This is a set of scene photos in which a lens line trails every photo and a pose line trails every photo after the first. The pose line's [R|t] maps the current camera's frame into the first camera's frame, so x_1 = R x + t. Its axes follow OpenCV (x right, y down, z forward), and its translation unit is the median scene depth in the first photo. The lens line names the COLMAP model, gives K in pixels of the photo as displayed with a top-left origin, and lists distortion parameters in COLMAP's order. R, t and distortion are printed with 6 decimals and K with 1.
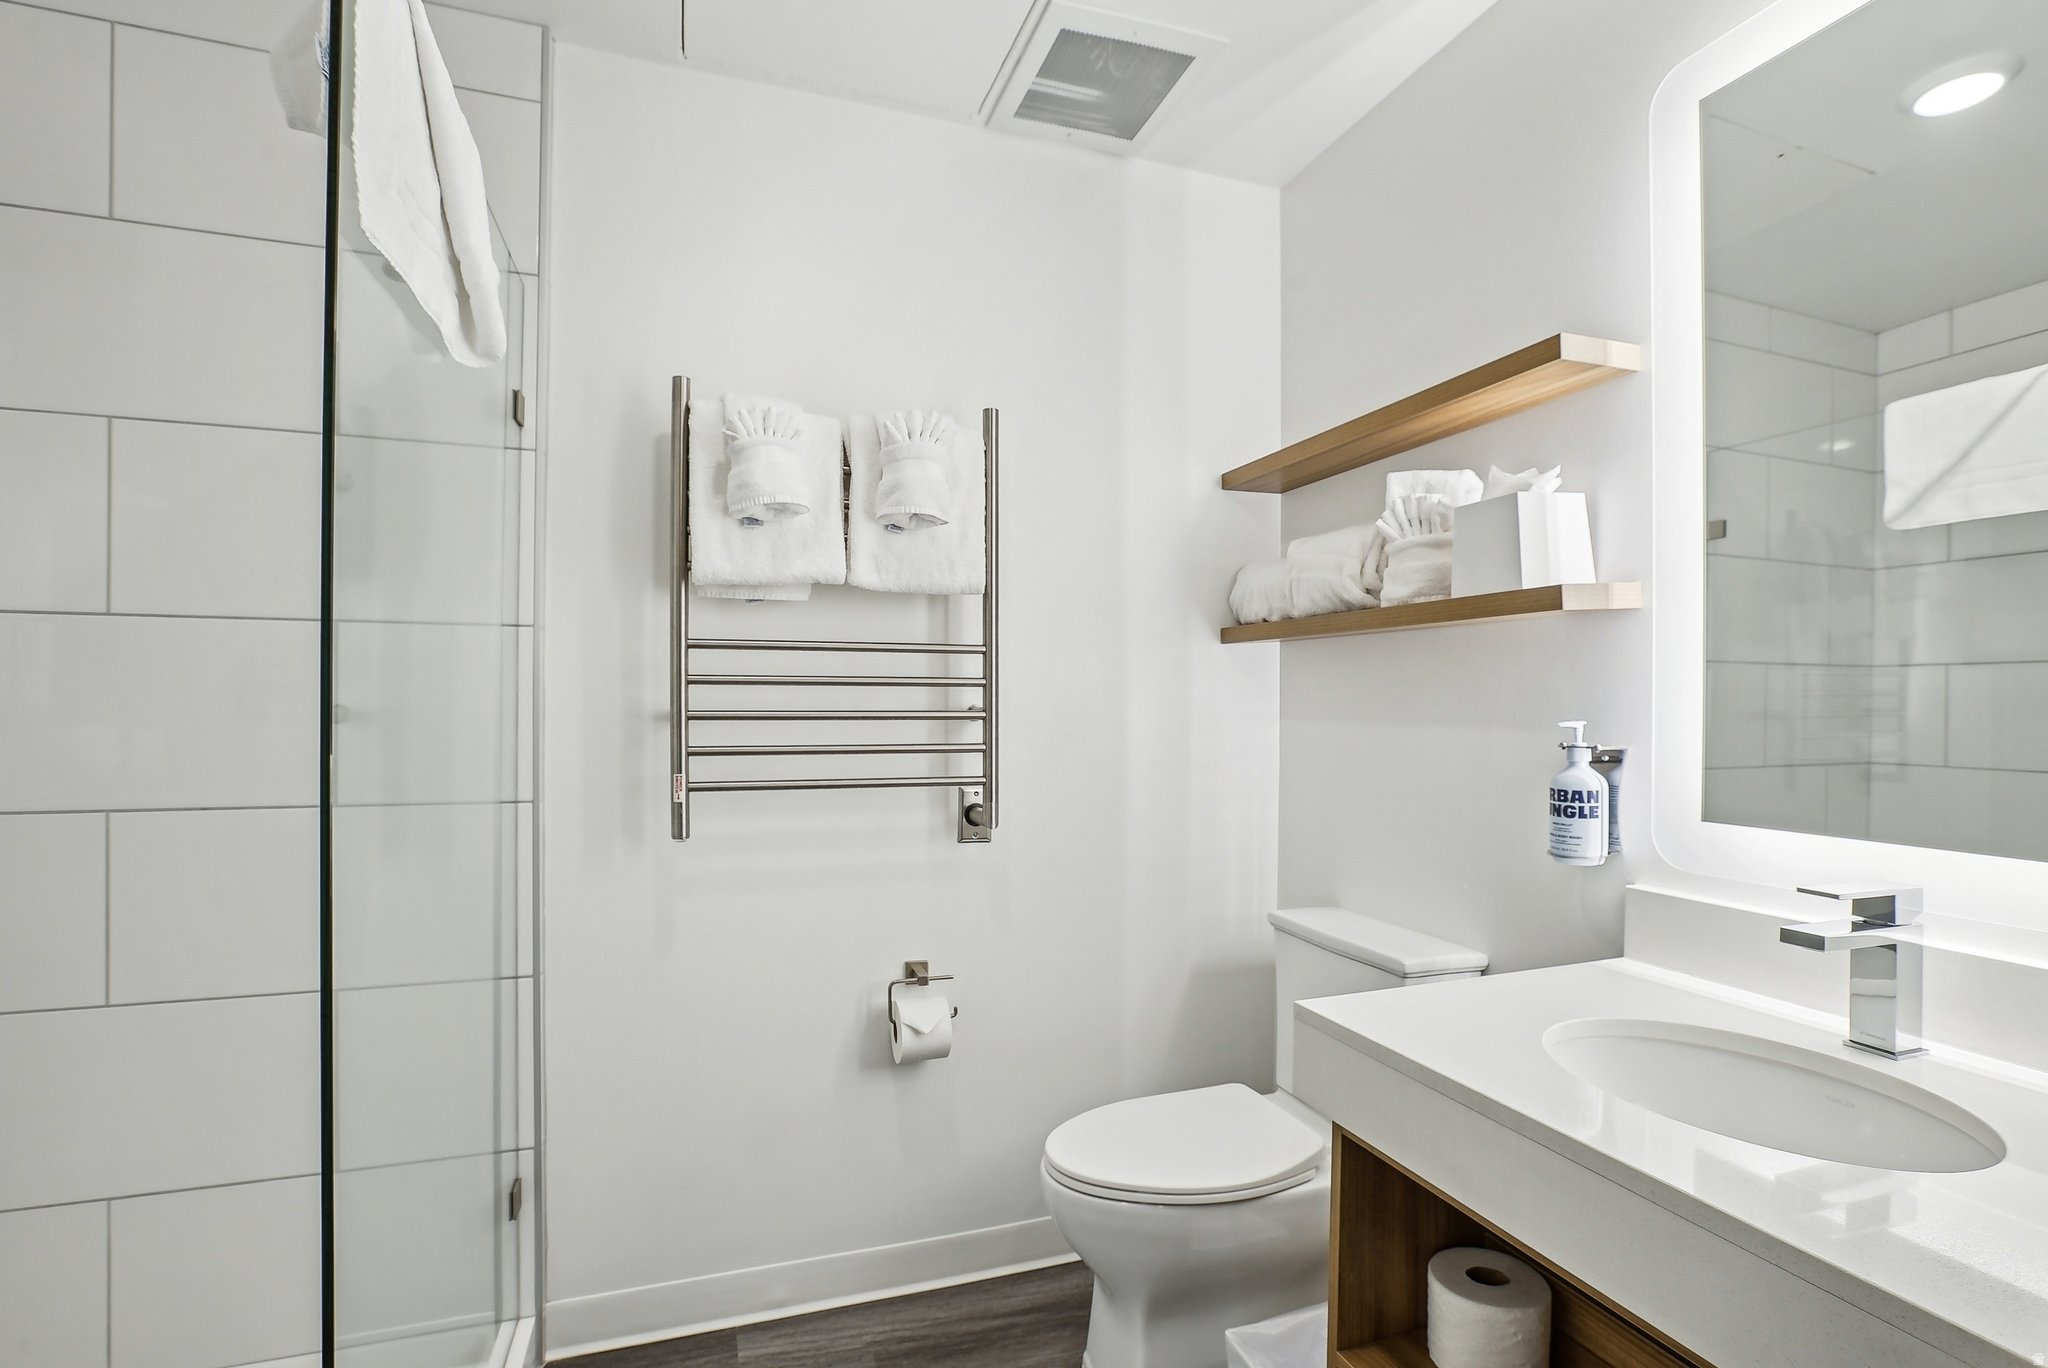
lens RADIAL K [[974.6, 0, 1017.1], [0, 974.6, 696.4], [0, 0, 1]] dist [-0.047452, 0.026045]
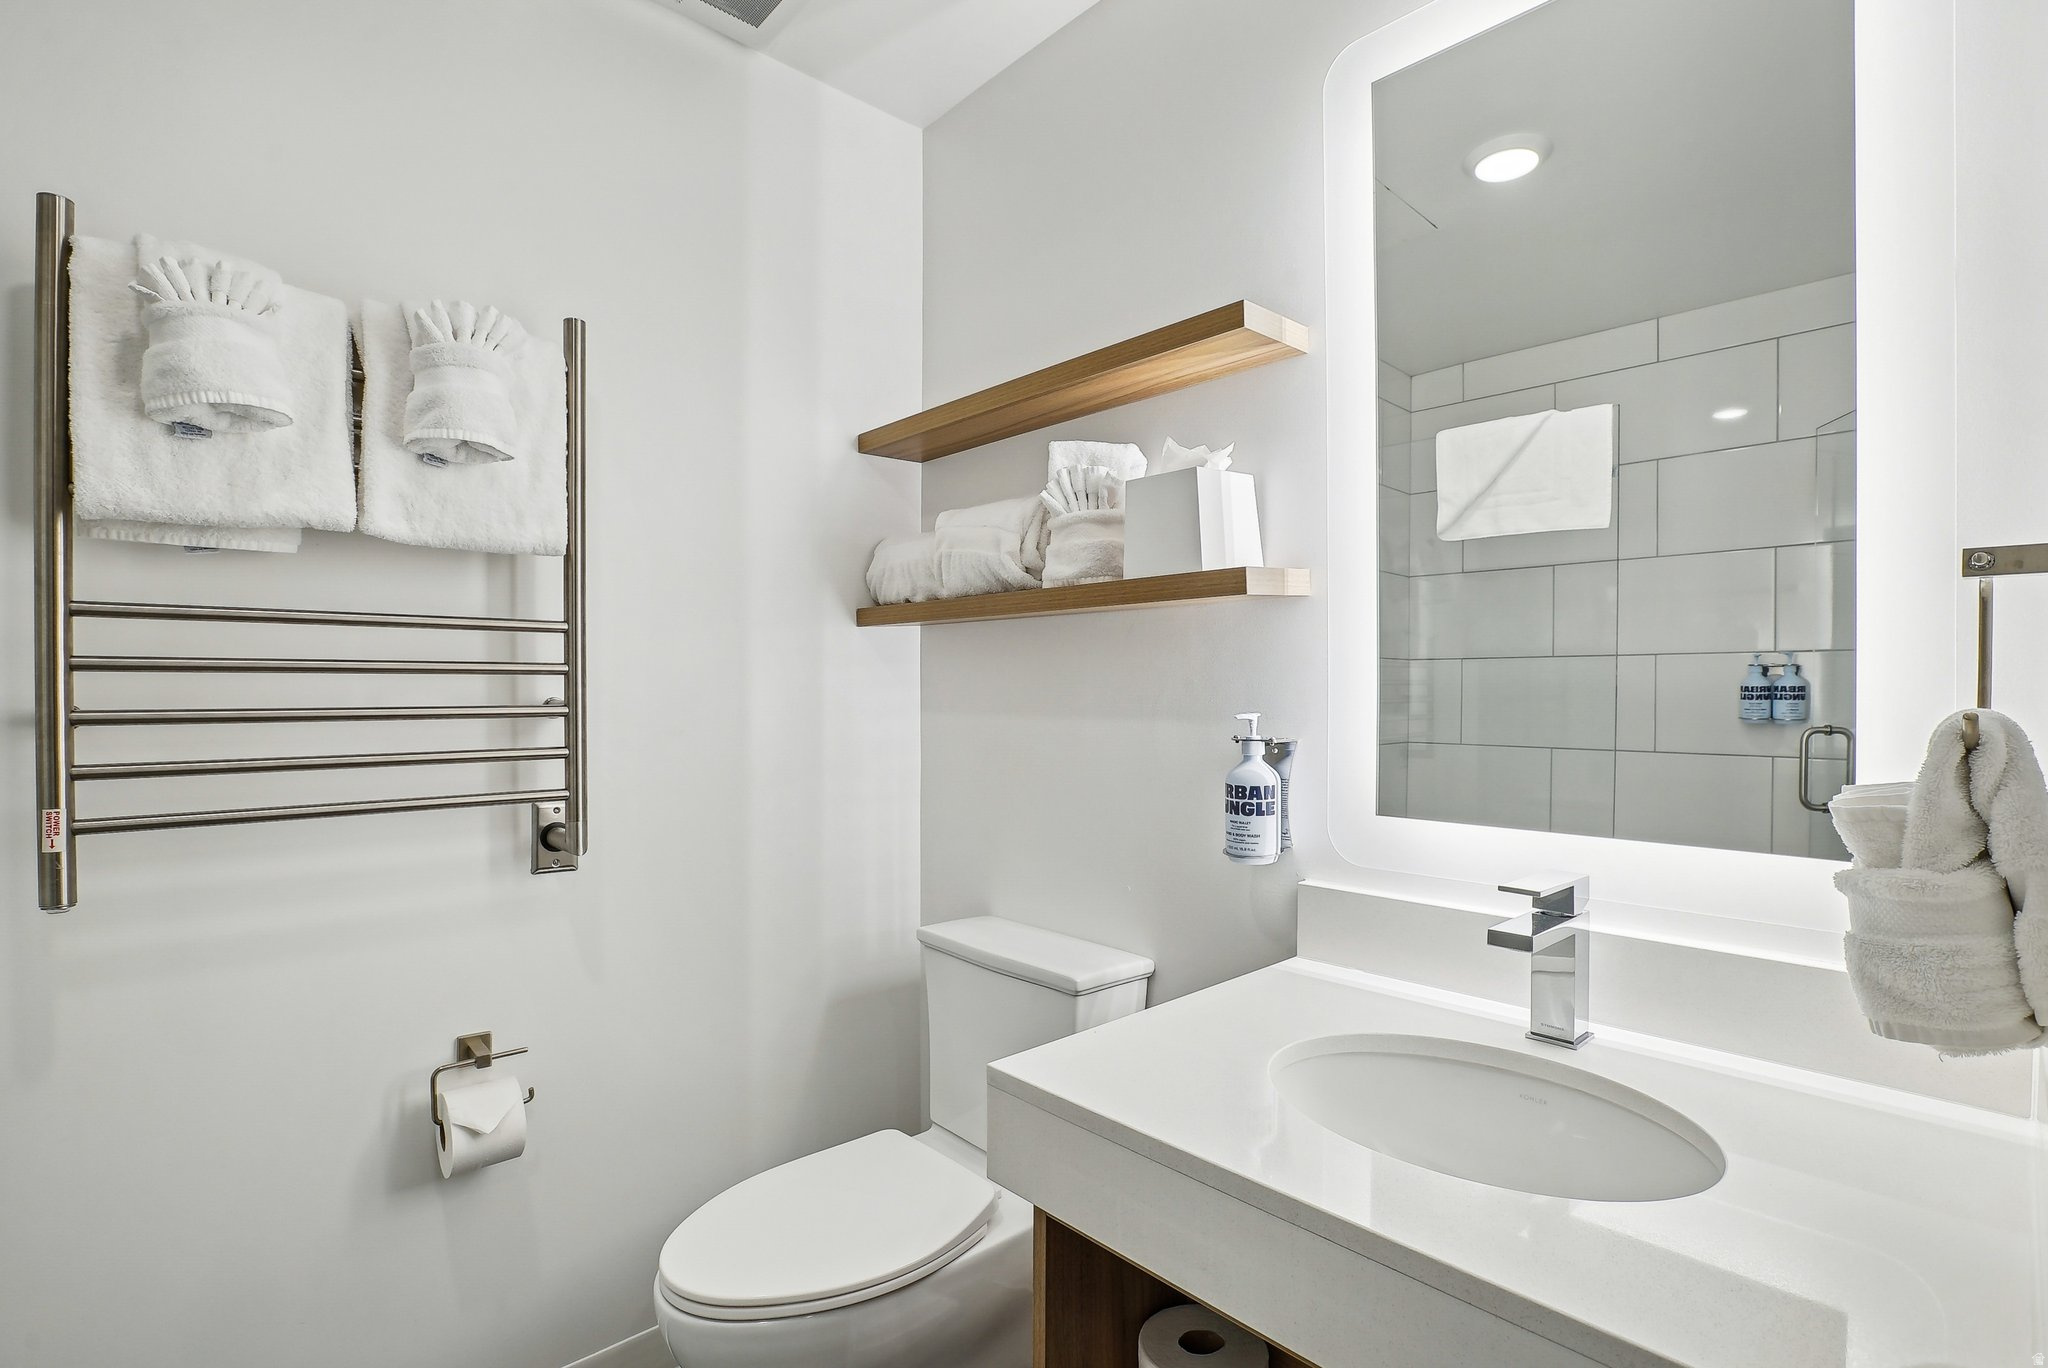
lens RADIAL K [[974.6, 0, 1017.1], [0, 974.6, 696.4], [0, 0, 1]] dist [-0.047452, 0.026045]
pose [[0.919269, -0.006724, 0.393573, -0.006703], [0.001376, 0.999903, 0.013869, -0.003103], [-0.393628, -0.012208, 0.919189, 0.158471]]
